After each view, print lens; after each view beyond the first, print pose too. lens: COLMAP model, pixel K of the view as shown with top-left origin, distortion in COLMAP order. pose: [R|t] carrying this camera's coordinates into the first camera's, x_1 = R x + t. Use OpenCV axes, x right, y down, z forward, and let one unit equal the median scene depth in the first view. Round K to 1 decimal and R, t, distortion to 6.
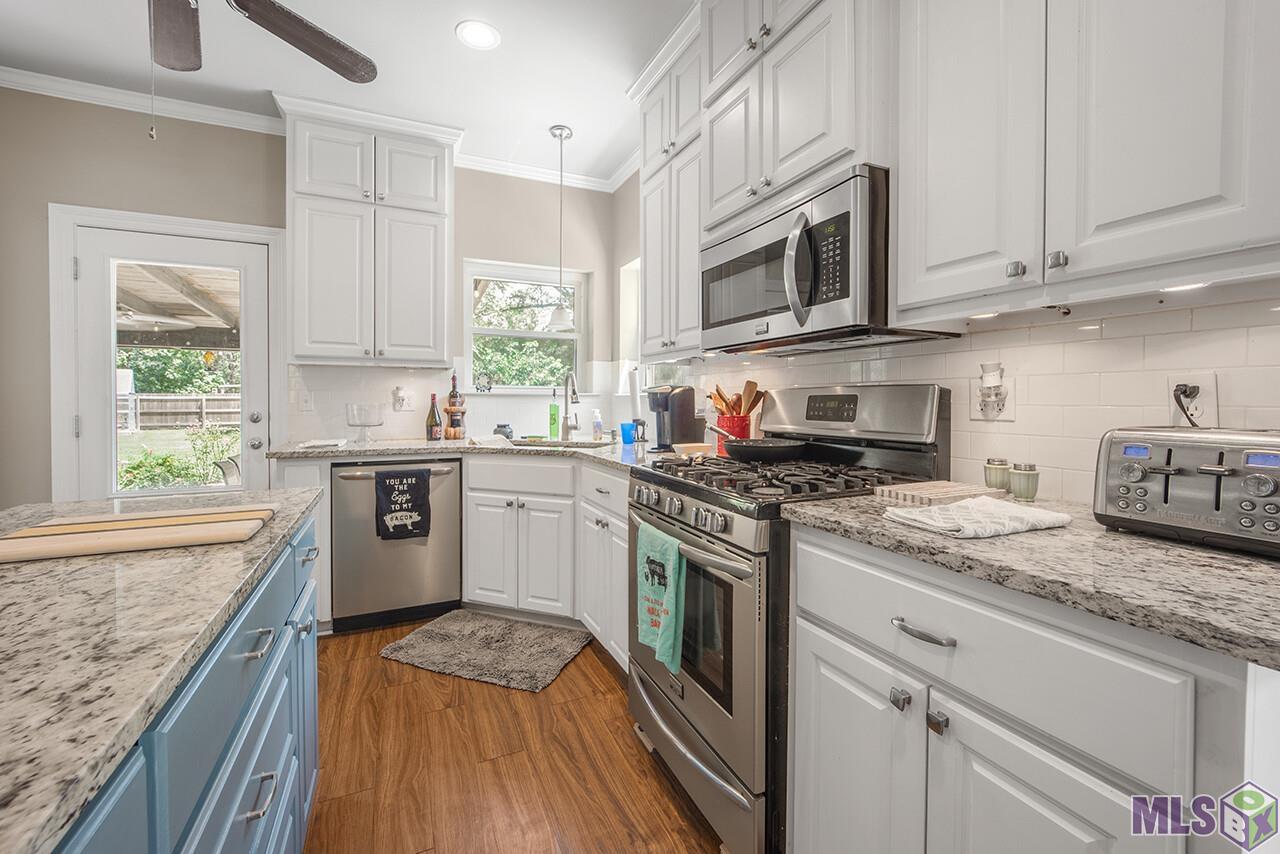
lens RADIAL K [[521.6, 0, 636.0], [0, 521.6, 407.8], [0, 0, 1]] dist [-0.005162, -0.000329]
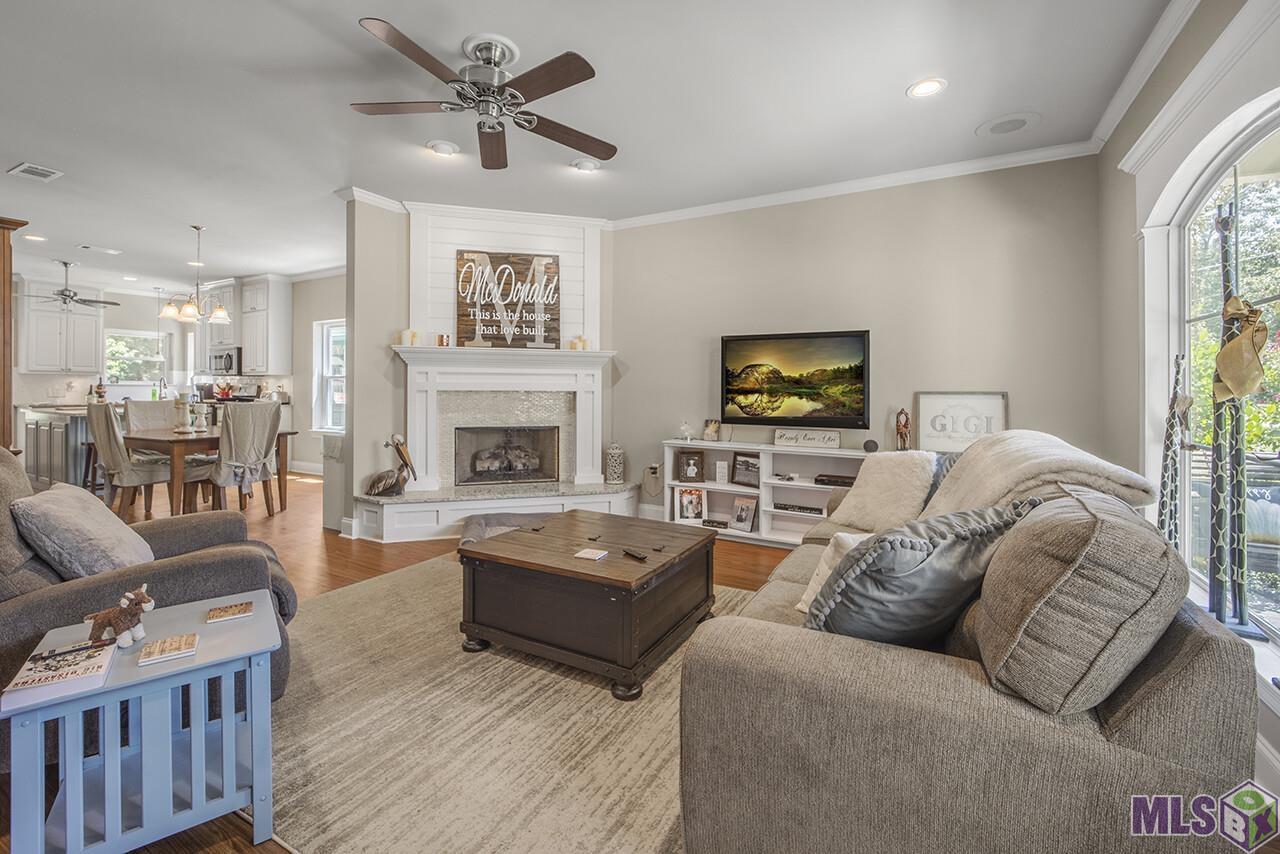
lens RADIAL K [[547.4, 0, 639.6], [0, 547.4, 382.6], [0, 0, 1]] dist [-0.001689, -0.000235]
pose [[0.804717, 0.003962, 0.593646, 0.211421], [0.005362, 0.999888, -0.013941, 0.016445], [-0.593635, 0.014402, 0.804606, -3.217448]]
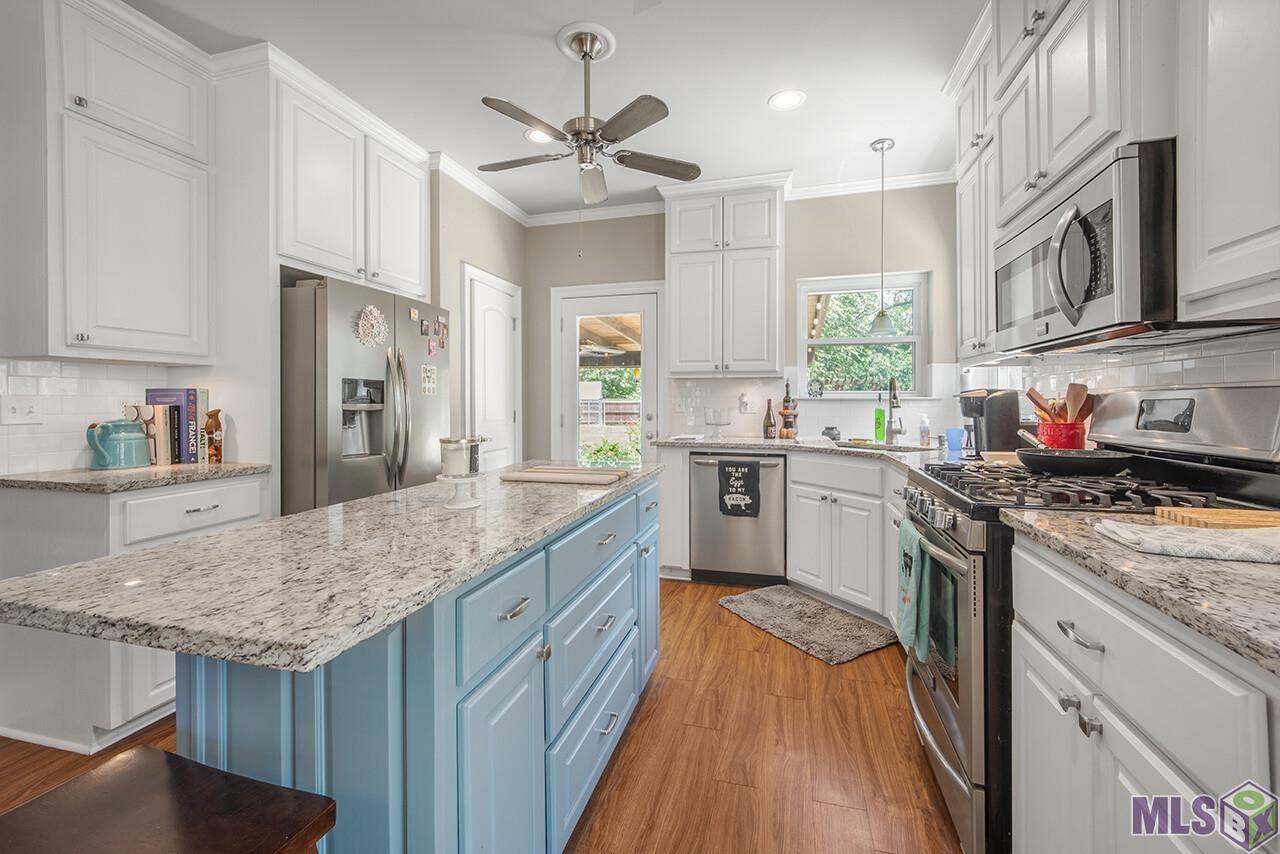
lens RADIAL K [[521.6, 0, 636.0], [0, 521.6, 407.8], [0, 0, 1]] dist [-0.005162, -0.000329]
pose [[0.760425, 0.004510, -0.649410, 0.175322], [-0.008682, 0.999957, -0.003222, -0.000996], [0.649368, 0.008088, 0.760432, -0.108243]]
